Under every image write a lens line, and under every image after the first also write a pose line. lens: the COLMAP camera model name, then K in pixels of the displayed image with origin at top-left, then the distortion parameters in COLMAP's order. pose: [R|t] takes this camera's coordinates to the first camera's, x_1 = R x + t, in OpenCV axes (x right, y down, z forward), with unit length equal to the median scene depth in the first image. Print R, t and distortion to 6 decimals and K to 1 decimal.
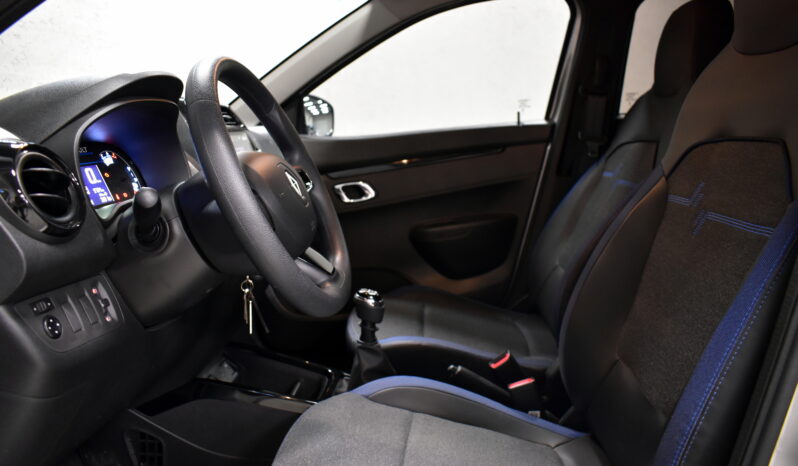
lens RADIAL K [[666.1, 0, 399.0], [0, 666.1, 233.0], [0, 0, 1]] dist [-0.061444, -0.000873]
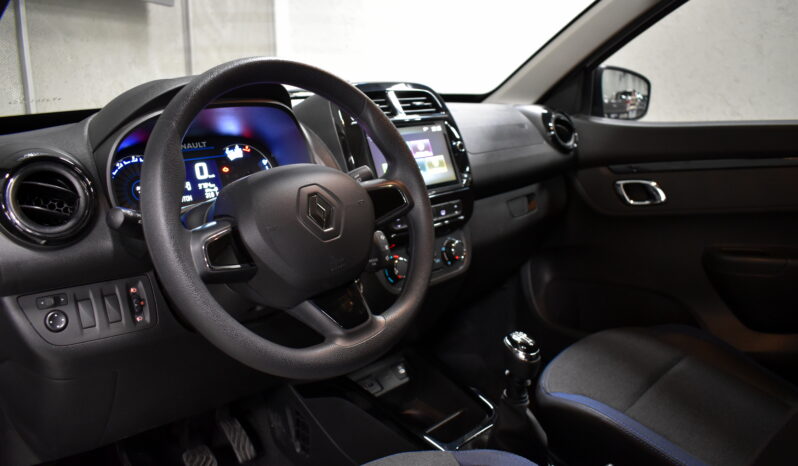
lens RADIAL K [[666.1, 0, 399.0], [0, 666.1, 233.0], [0, 0, 1]] dist [-0.061444, -0.000873]
pose [[0.740784, 0.172136, -0.649314, 0.410839], [-0.111123, 0.984695, 0.134269, -0.149520], [0.662488, -0.027310, 0.748574, 0.383429]]
